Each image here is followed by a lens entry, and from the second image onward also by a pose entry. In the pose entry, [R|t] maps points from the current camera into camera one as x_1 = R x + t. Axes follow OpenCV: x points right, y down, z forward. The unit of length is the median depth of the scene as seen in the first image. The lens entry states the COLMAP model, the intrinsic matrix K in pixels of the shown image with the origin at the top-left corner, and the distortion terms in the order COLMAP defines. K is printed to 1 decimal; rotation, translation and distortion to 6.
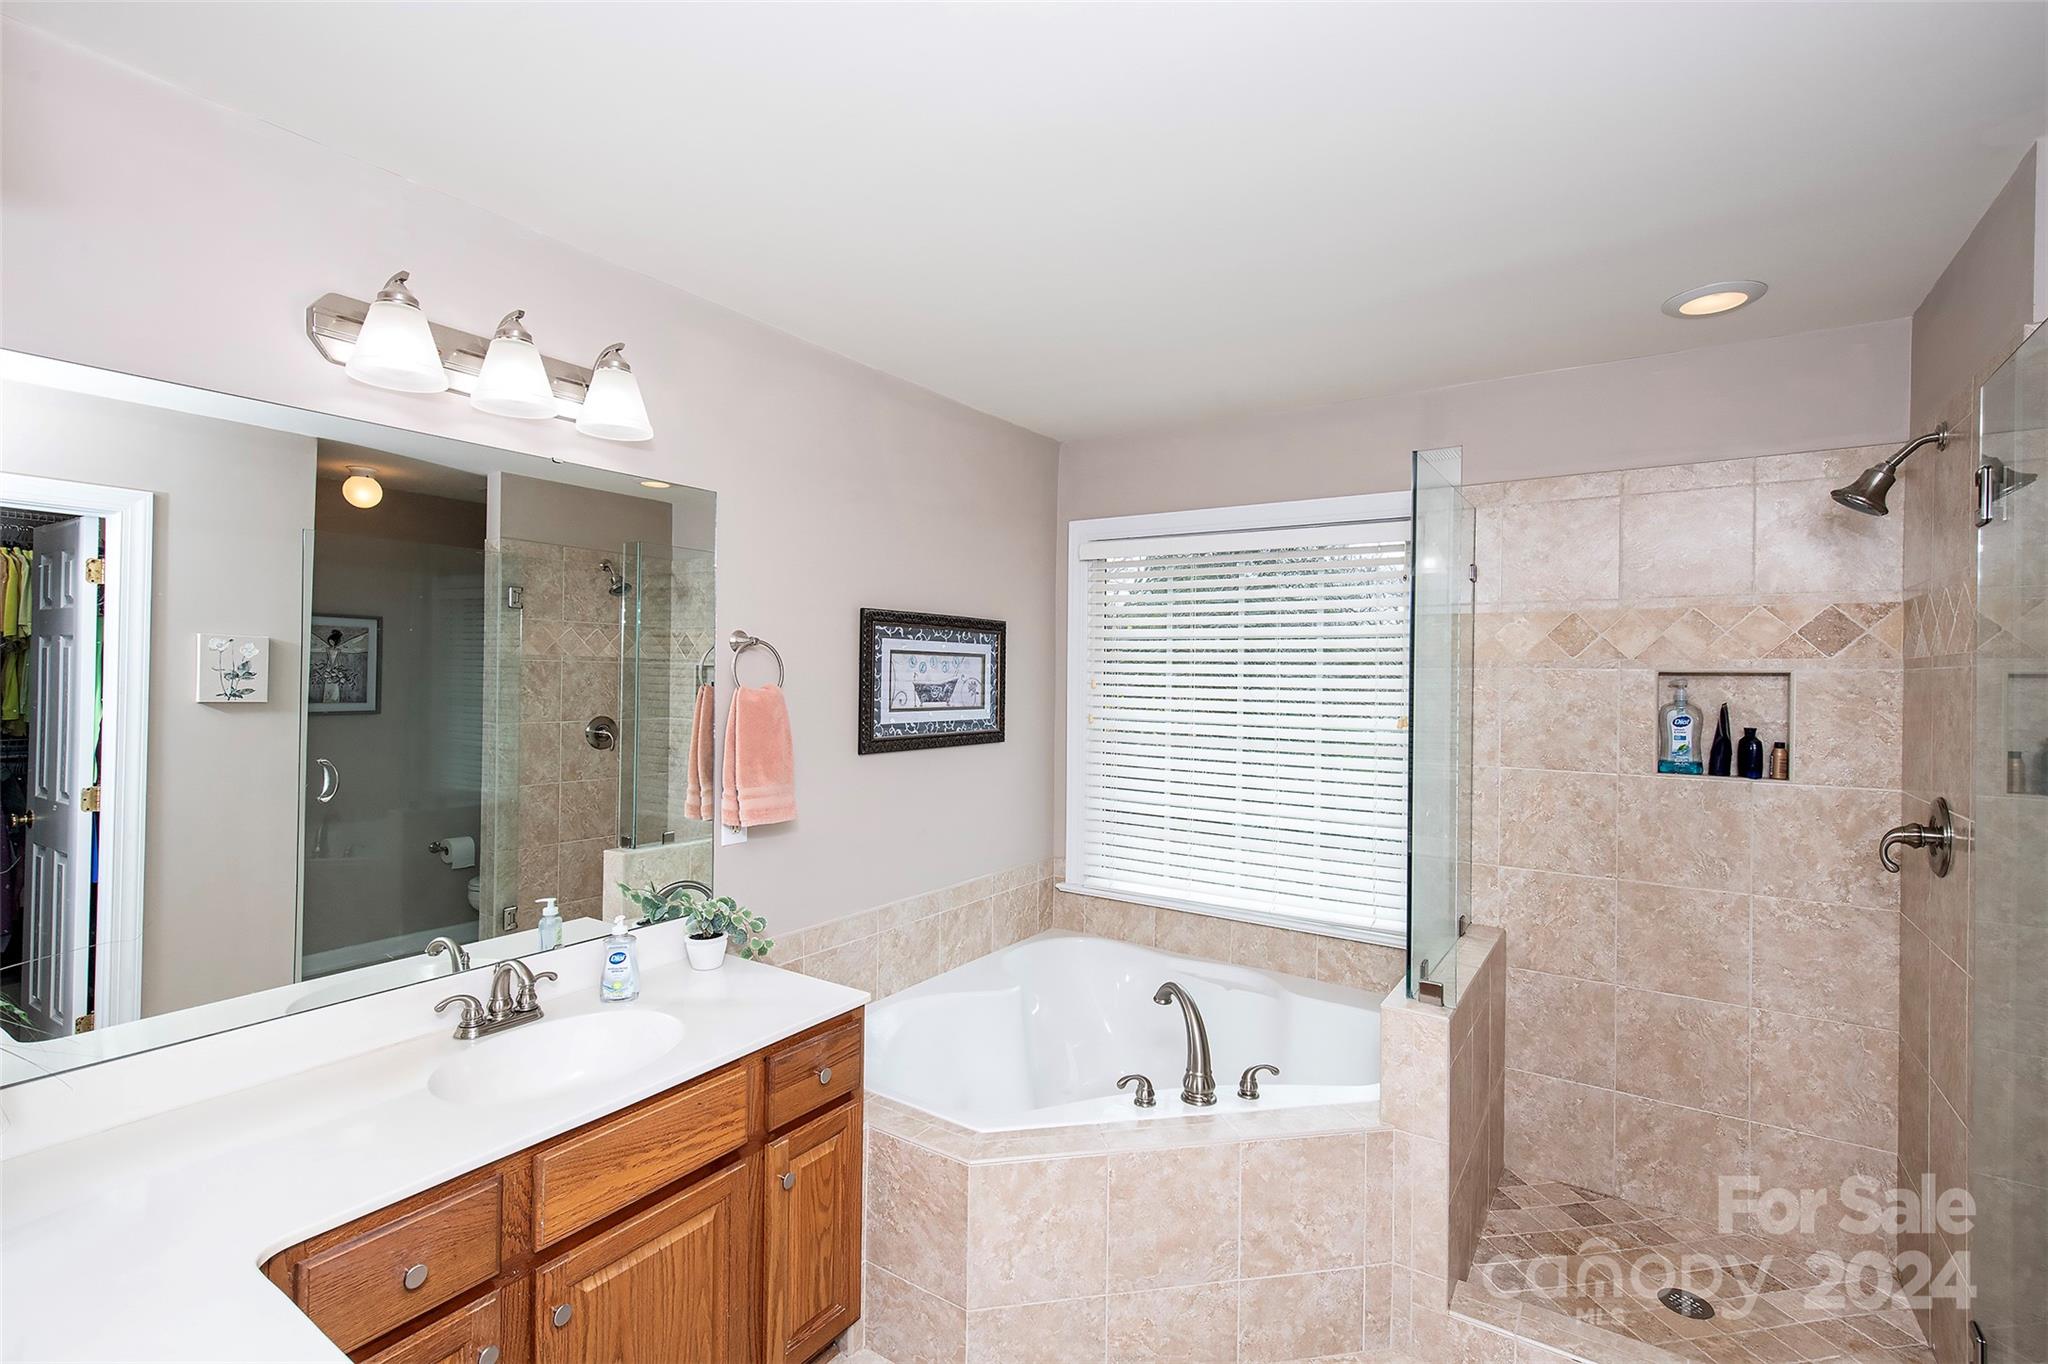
lens RADIAL K [[929.2, 0, 1025.9], [0, 929.2, 663.5], [0, 0, 1]] dist [-0.000488, -0.000533]
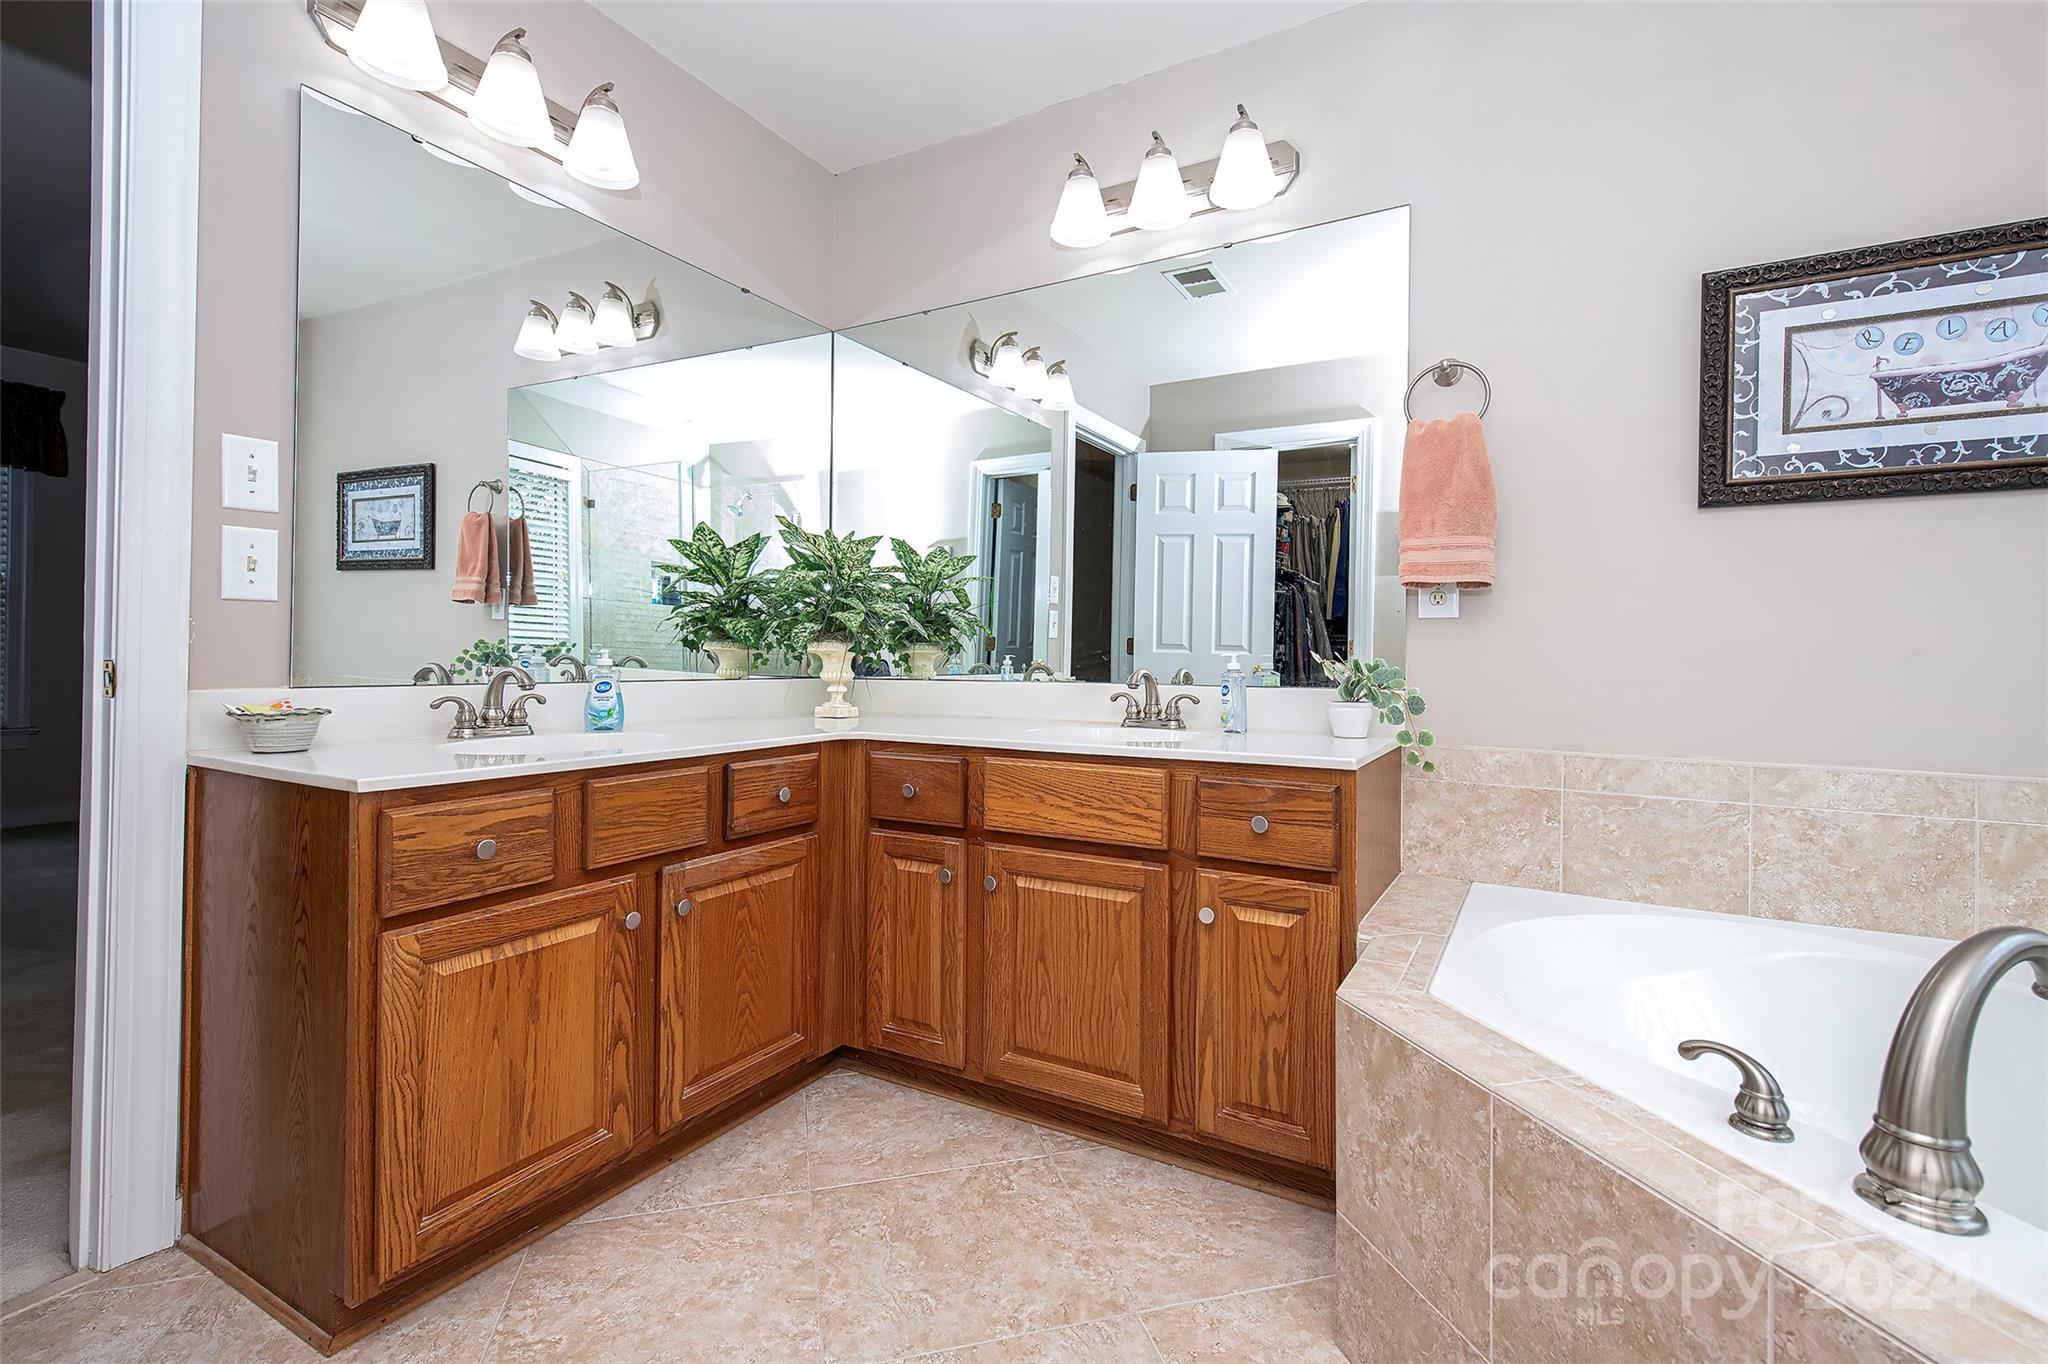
lens RADIAL K [[929.2, 0, 1025.9], [0, 929.2, 663.5], [0, 0, 1]] dist [-0.000488, -0.000533]
pose [[0.052301, -0.008324, -0.998597, 0.425172], [-0.000715, 0.999965, -0.008373, 0.208849], [0.998631, 0.001152, 0.052293, 0.509670]]
